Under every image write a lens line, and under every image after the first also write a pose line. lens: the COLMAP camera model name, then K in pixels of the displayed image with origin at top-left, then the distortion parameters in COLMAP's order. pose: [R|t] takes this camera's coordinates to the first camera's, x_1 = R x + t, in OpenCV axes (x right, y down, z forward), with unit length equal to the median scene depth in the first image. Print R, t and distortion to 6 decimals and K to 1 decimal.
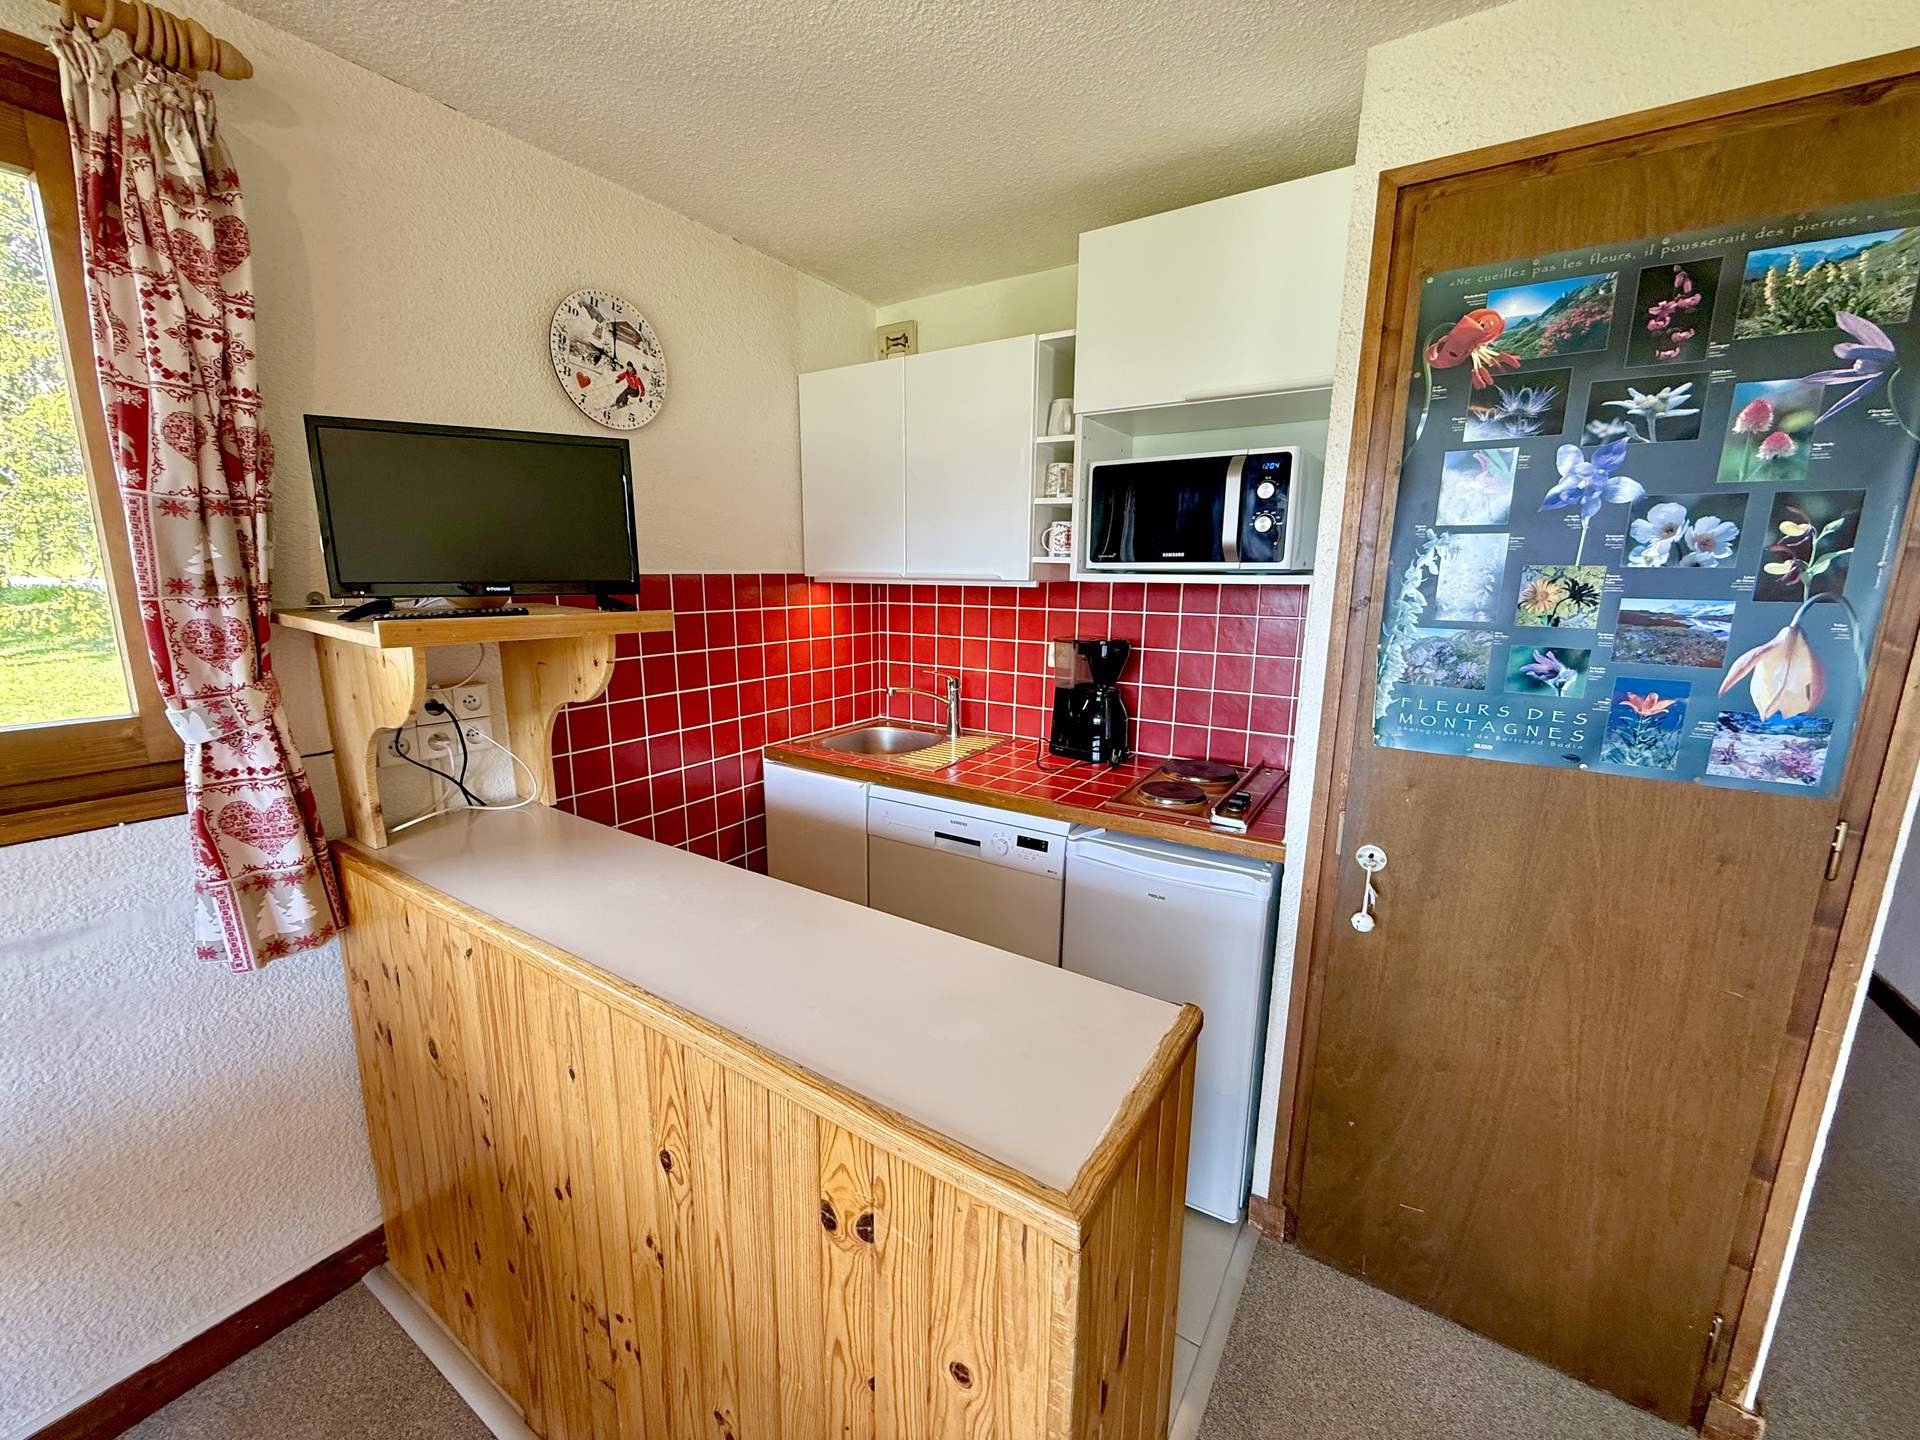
lens RADIAL K [[764.6, 0, 950.6], [0, 764.6, 719.0], [0, 0, 1]] dist [-0.001576, -0.000227]
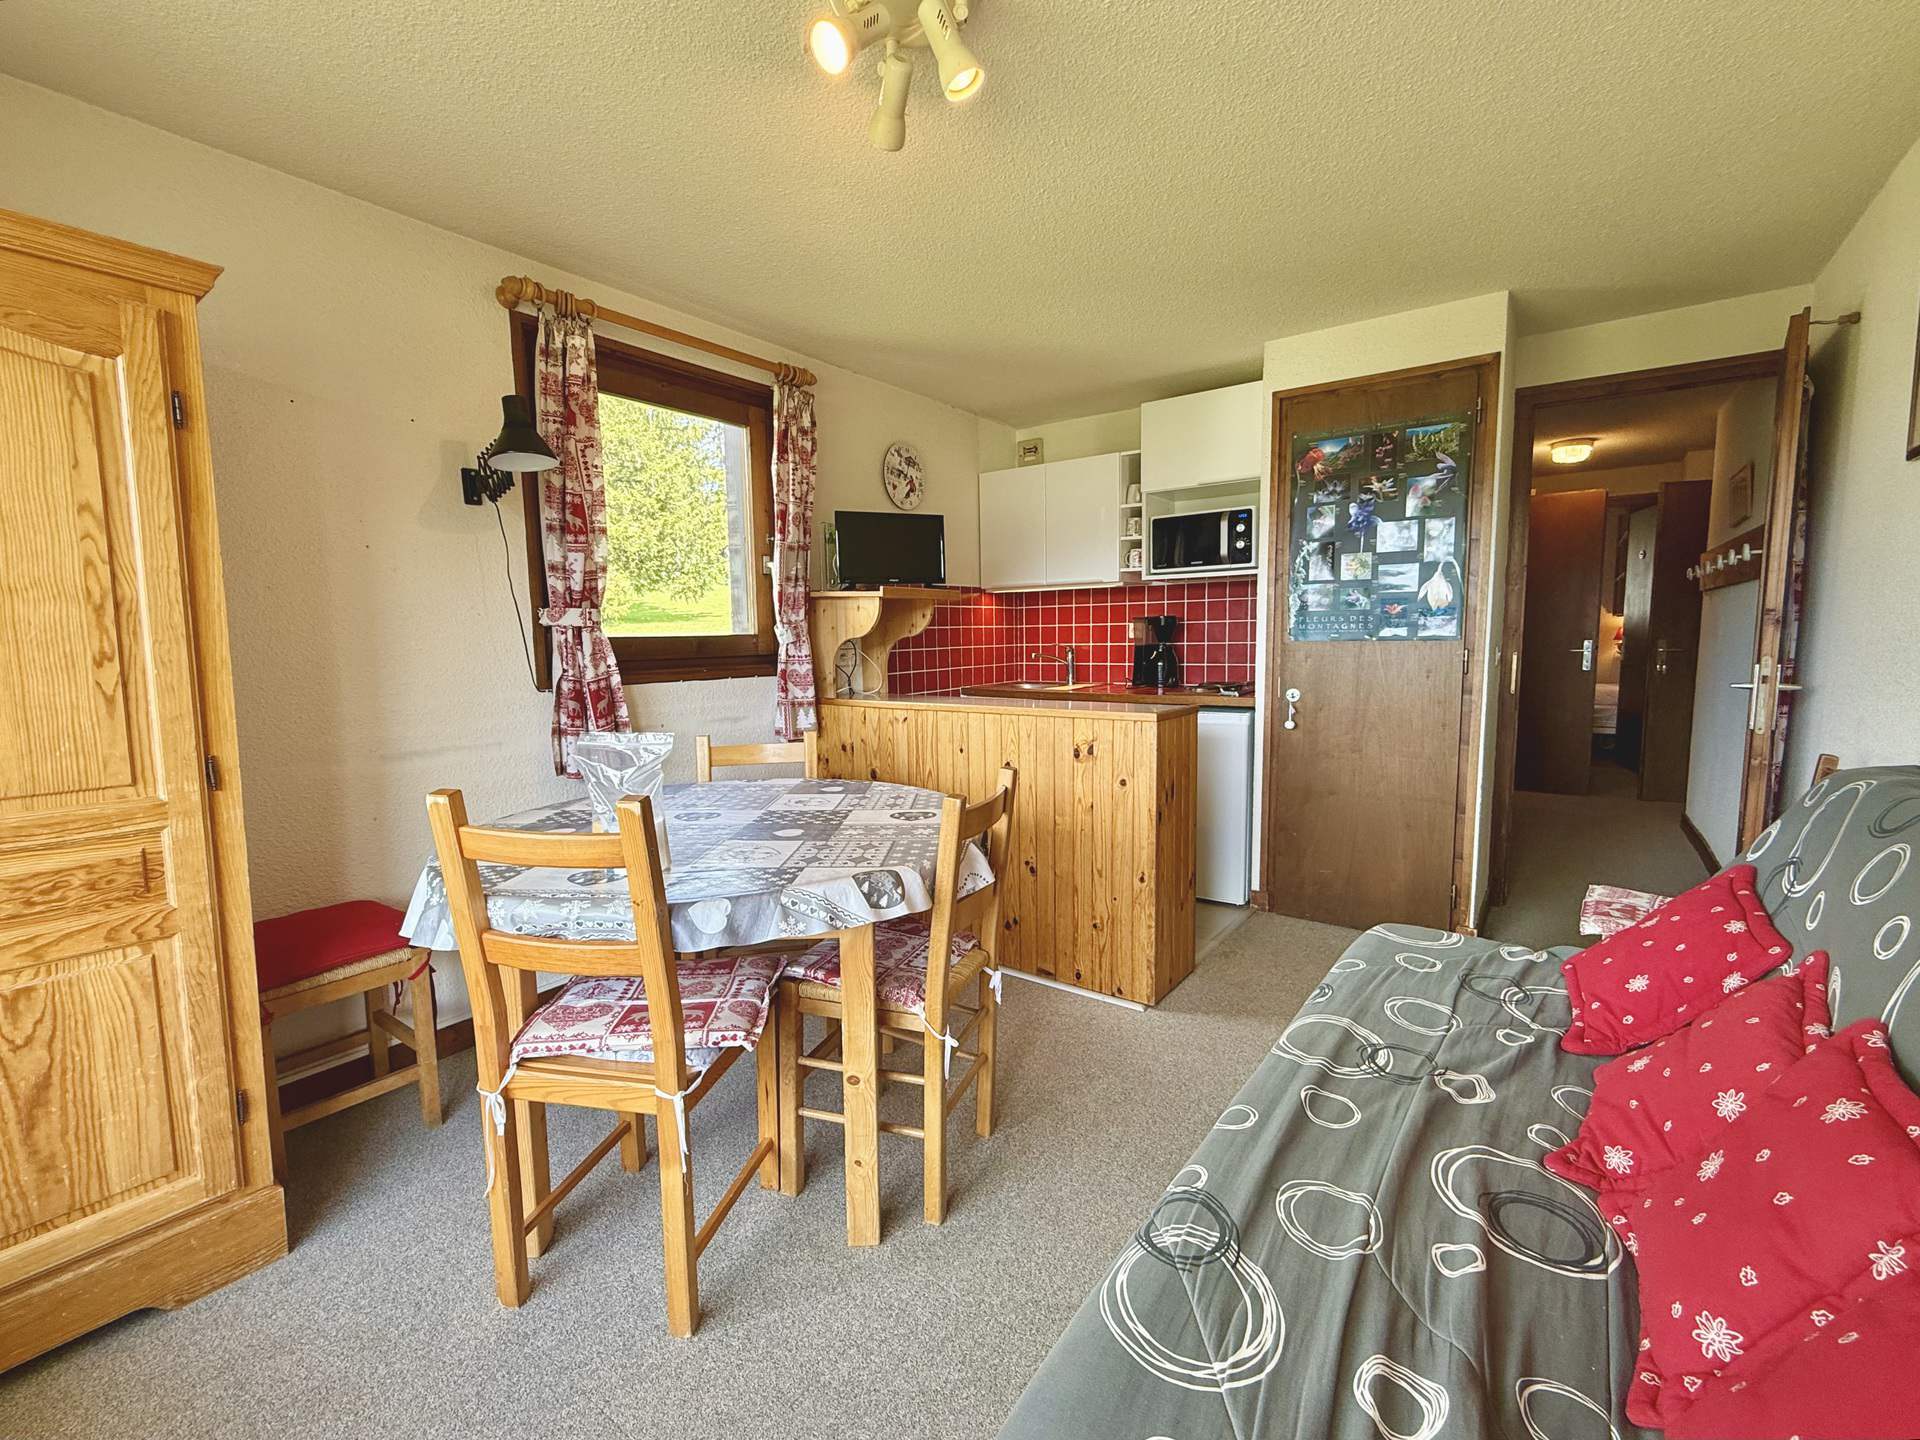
lens RADIAL K [[827.4, 0, 949.2], [0, 827.4, 719.6], [0, 0, 1]] dist [0.002078, 0.000505]
pose [[0.997694, -0.020617, -0.064669, -0.251491], [0.014951, 0.996105, -0.086900, 0.434776], [0.066209, 0.085733, 0.994116, -1.335467]]
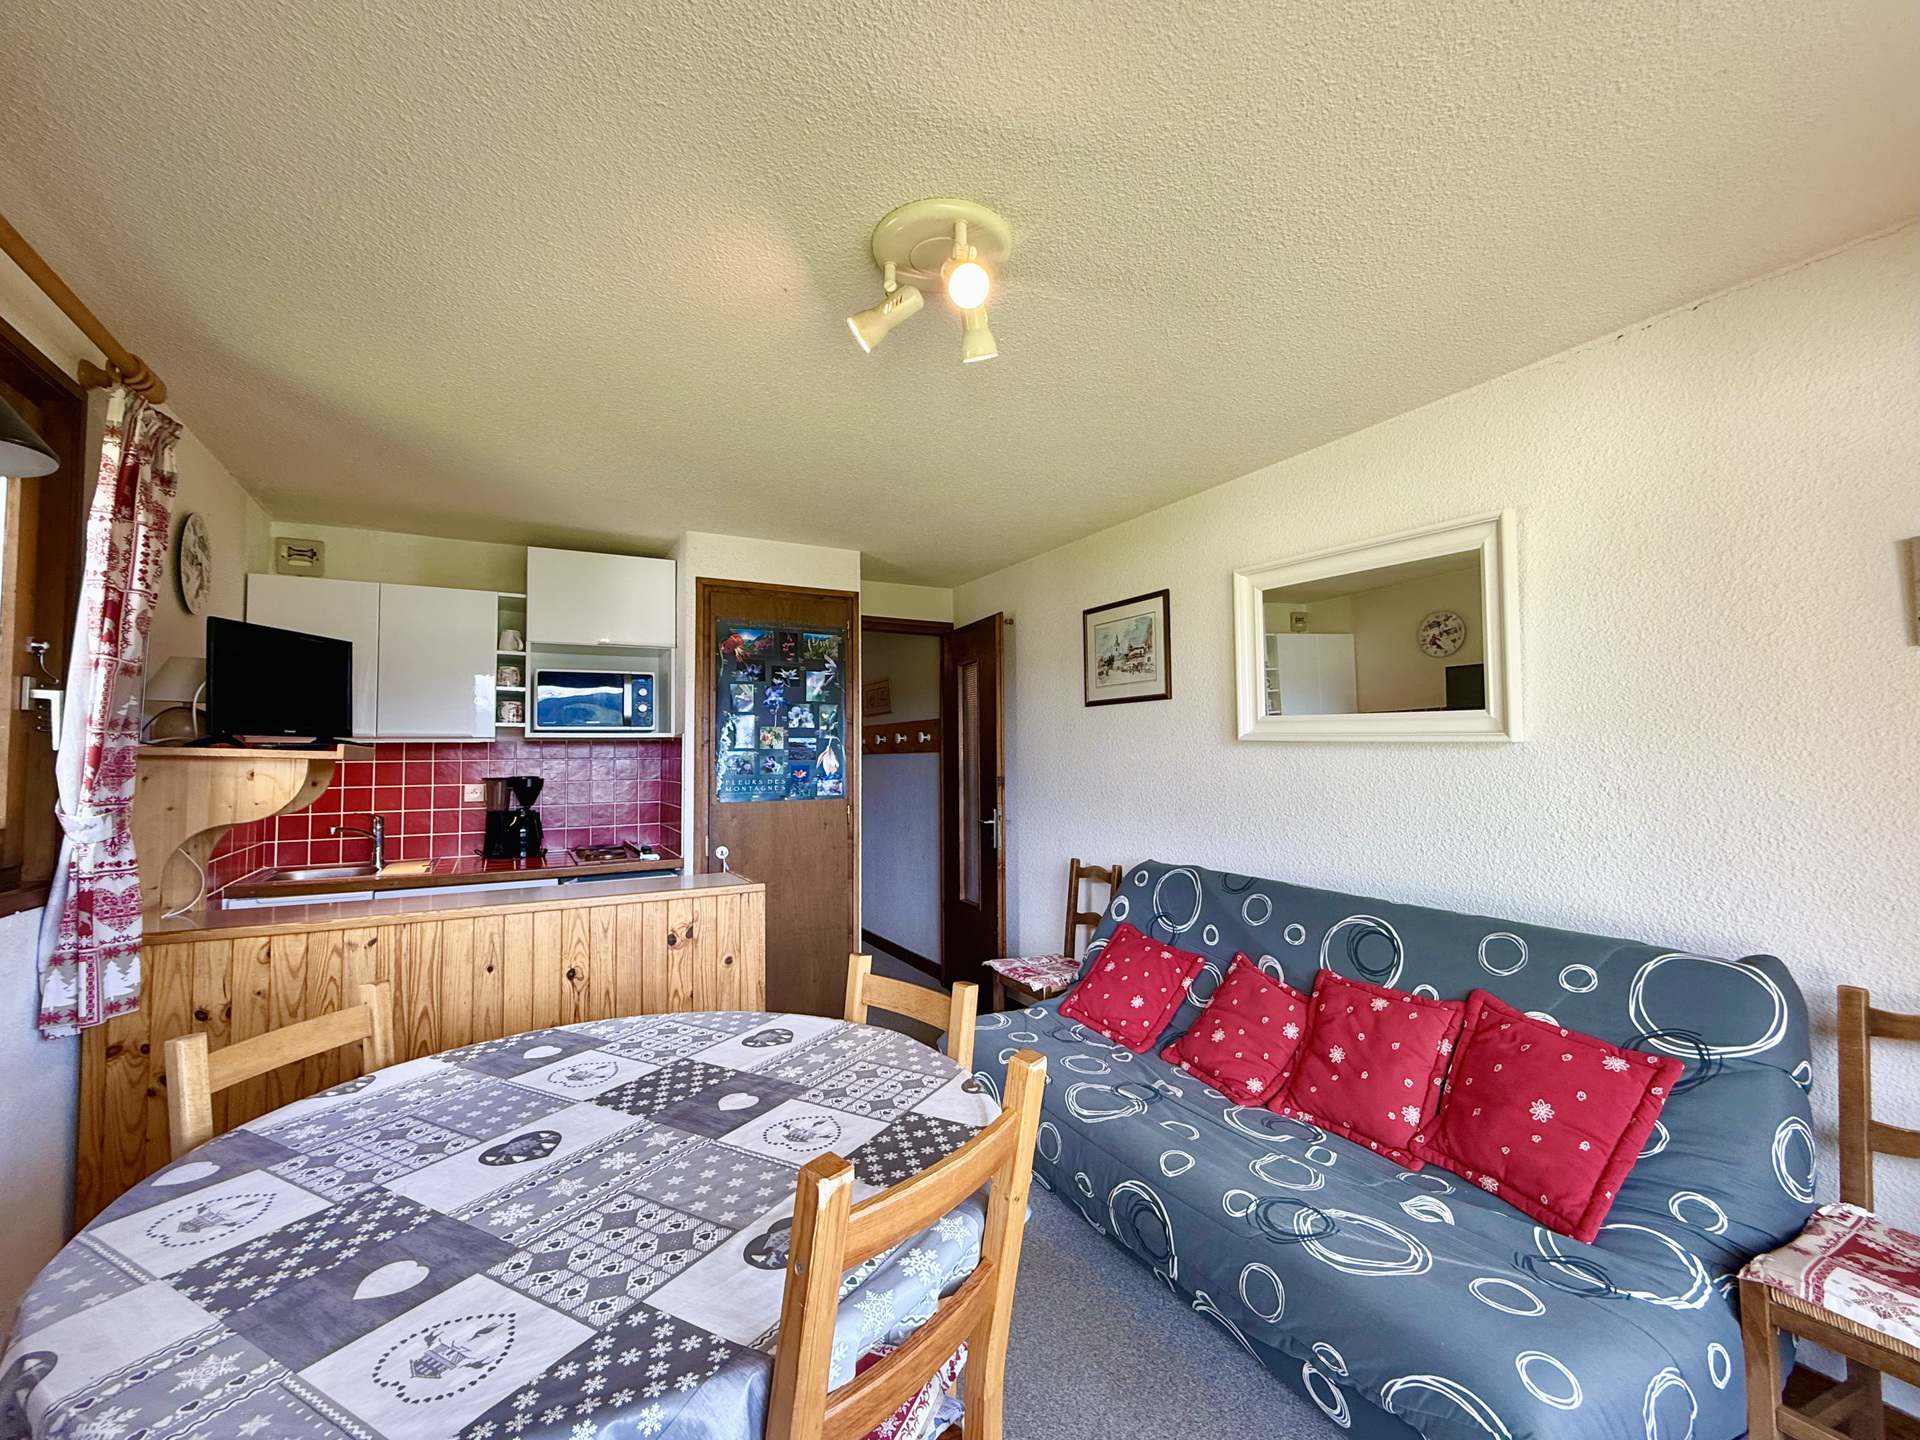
lens RADIAL K [[827.4, 0, 949.2], [0, 827.4, 719.6], [0, 0, 1]] dist [0.002078, 0.000505]
pose [[0.481612, 0.024230, 0.876050, -1.295635], [0.183501, 0.974672, -0.127838, 0.235637], [-0.856958, 0.222325, 0.464967, -0.816820]]
